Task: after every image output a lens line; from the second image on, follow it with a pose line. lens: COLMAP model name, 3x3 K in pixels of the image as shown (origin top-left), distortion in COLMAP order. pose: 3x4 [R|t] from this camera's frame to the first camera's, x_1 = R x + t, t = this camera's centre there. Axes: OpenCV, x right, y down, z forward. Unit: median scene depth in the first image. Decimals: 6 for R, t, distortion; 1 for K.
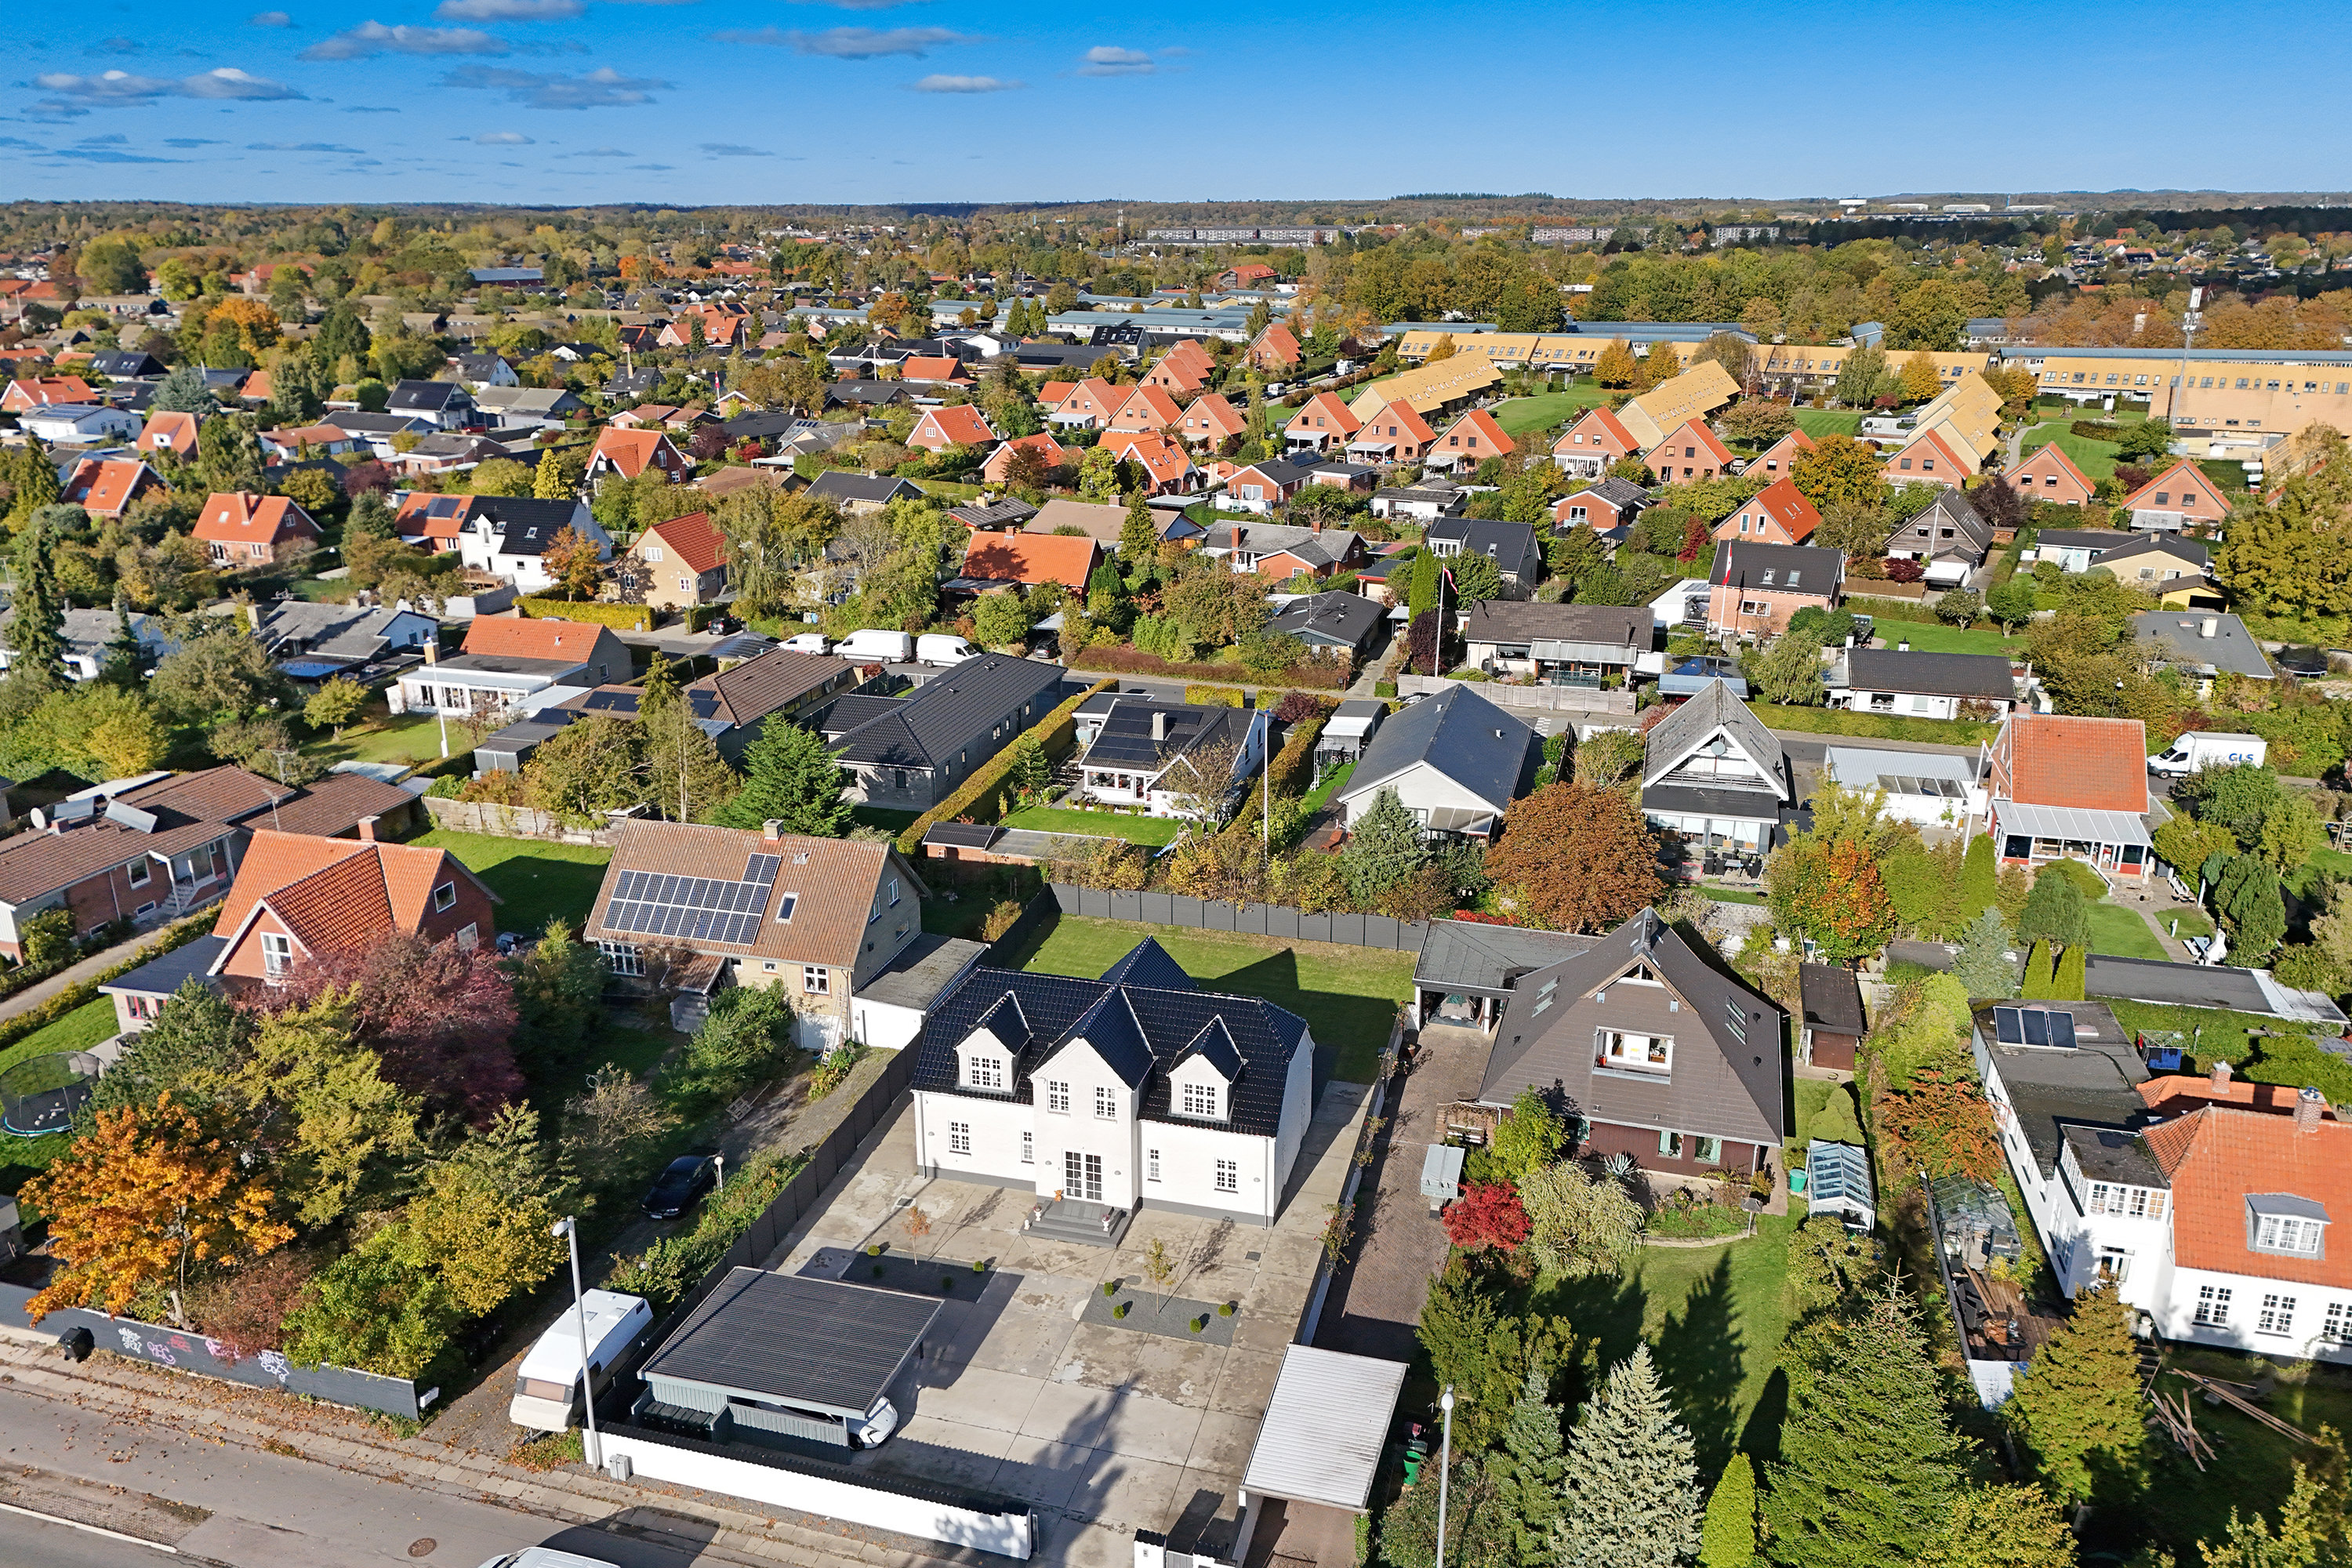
lens RADIAL K [[1712.4, 0, 1176.0], [0, 1712.4, 784.0], [0, 0, 1]] dist [0.124201, -0.198474]
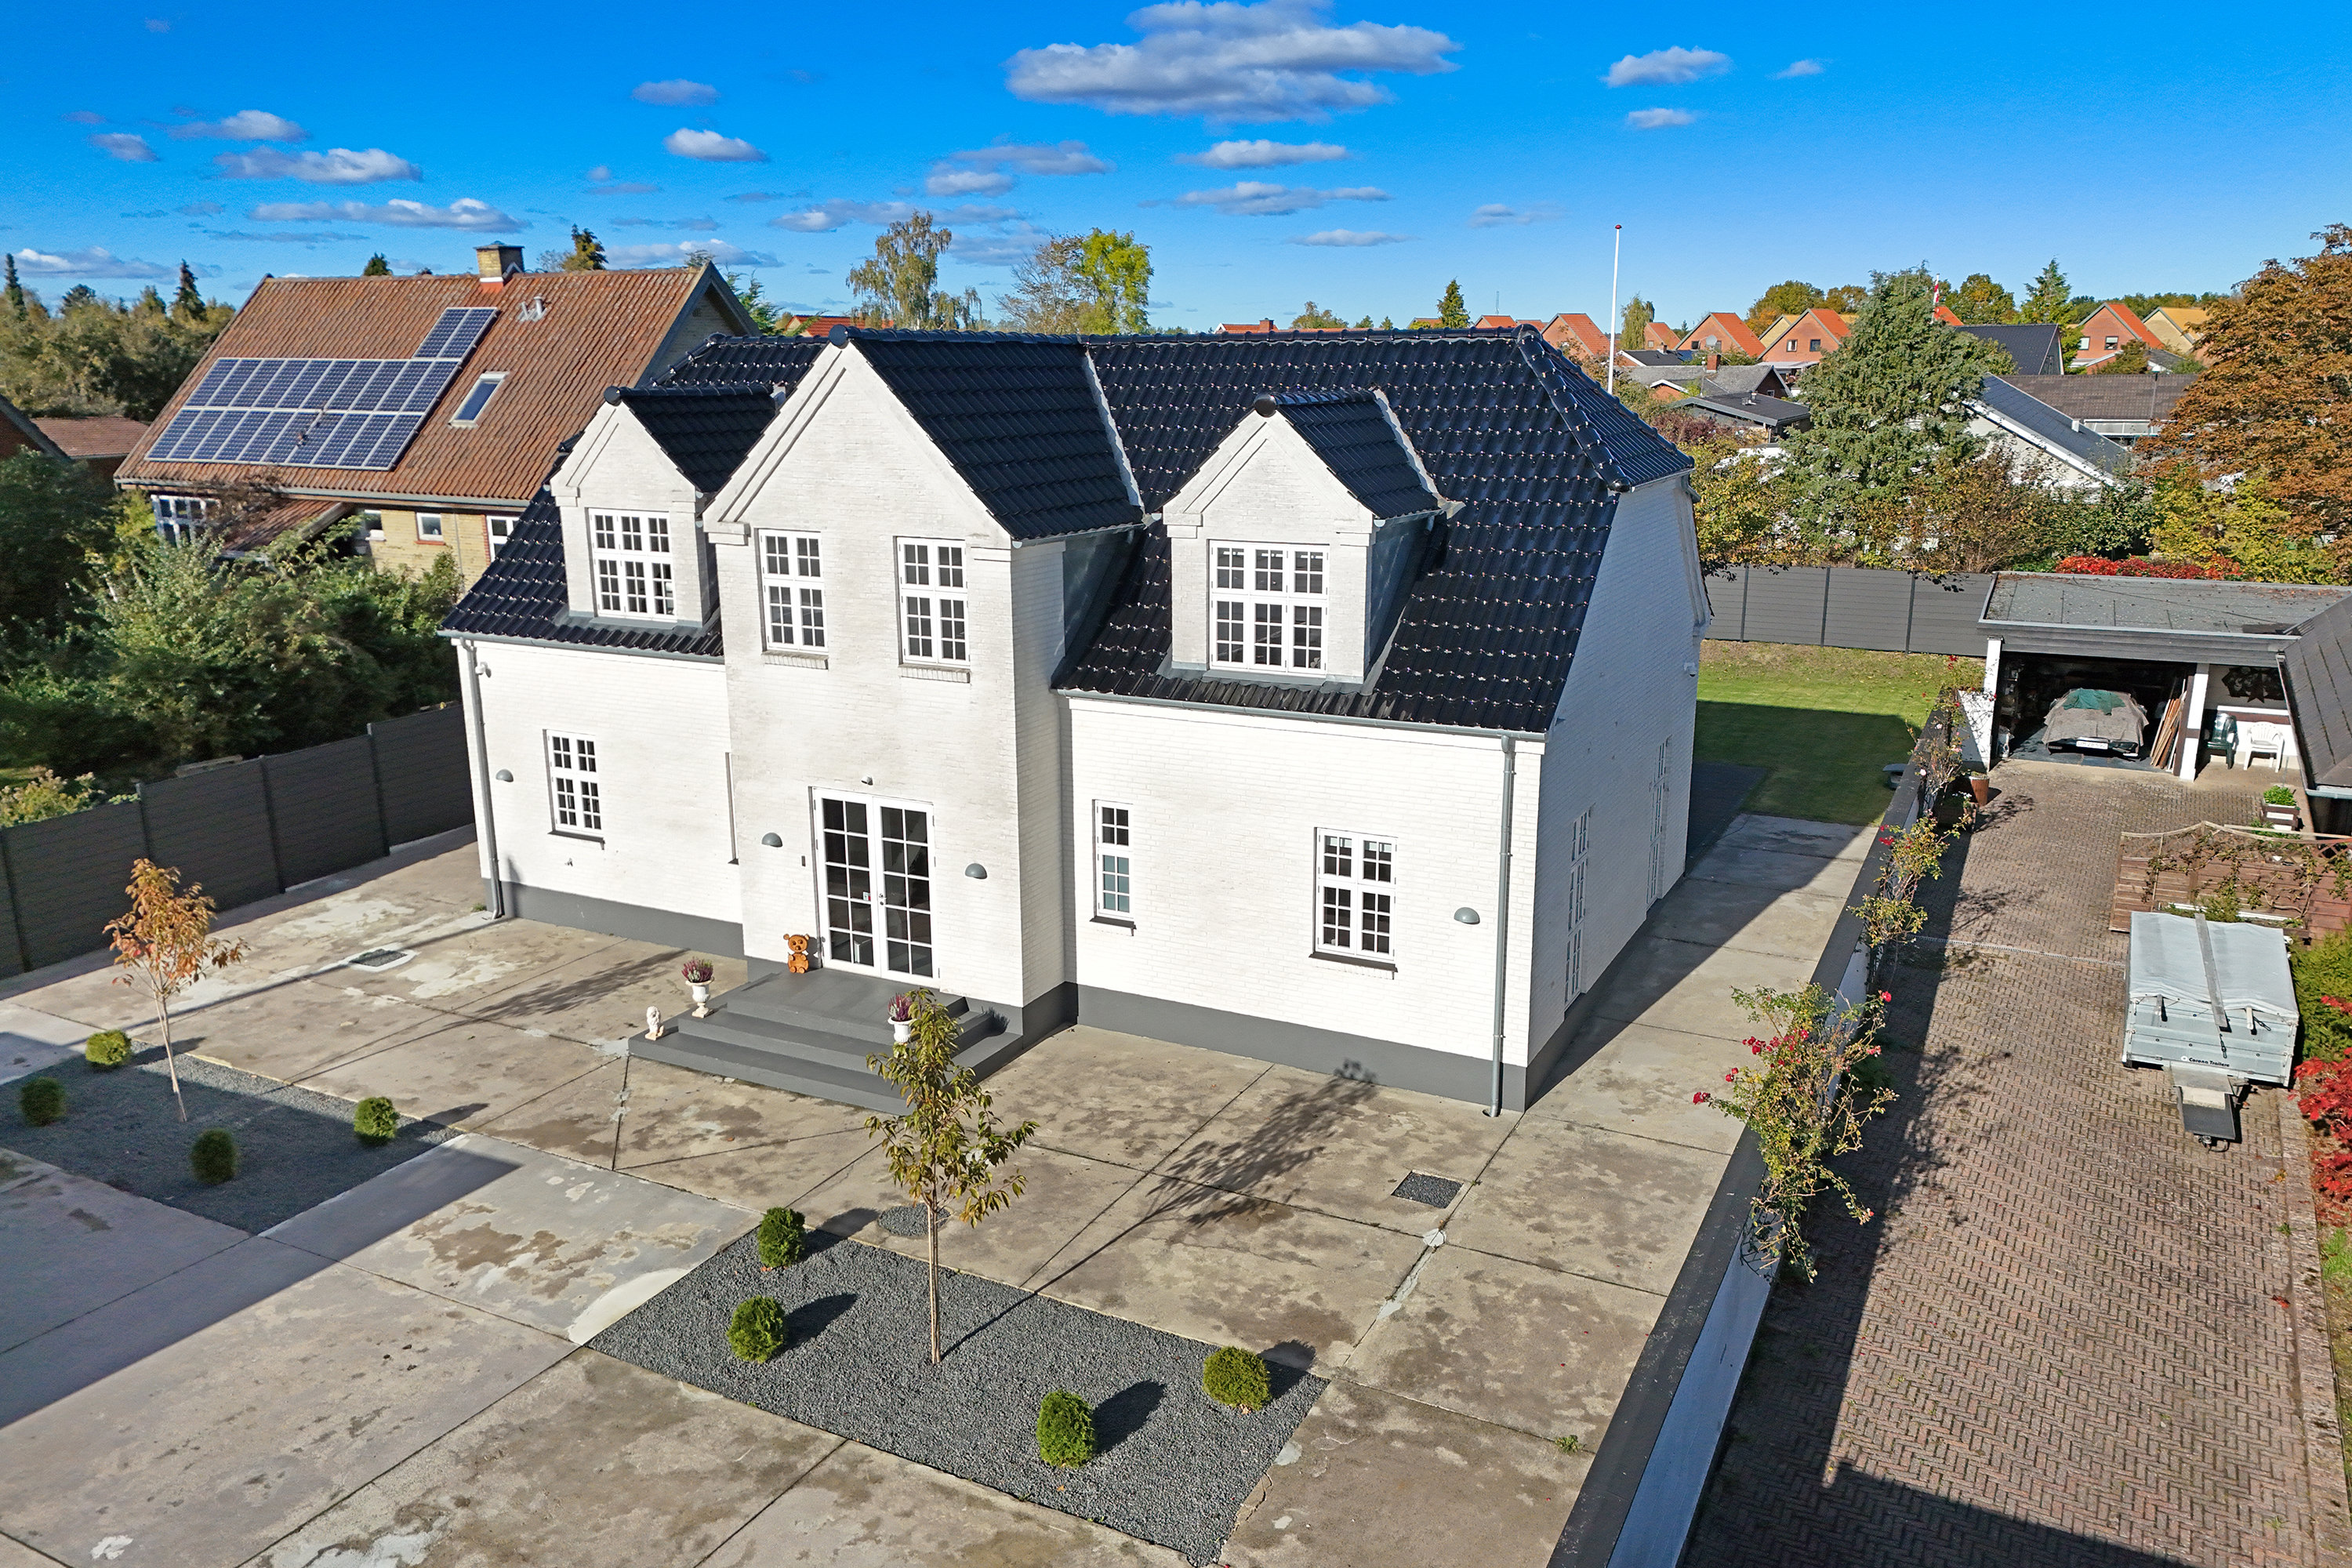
lens RADIAL K [[1729.8, 0, 1180.8], [0, 1729.8, 777.3], [0, 0, 1]] dist [0.047552, -0.007613]
pose [[0.978348, 0.047369, -0.201472, 0.052006], [-0.063221, 0.995327, -0.072983, 0.212928], [0.197073, 0.084140, 0.976772, 0.676685]]
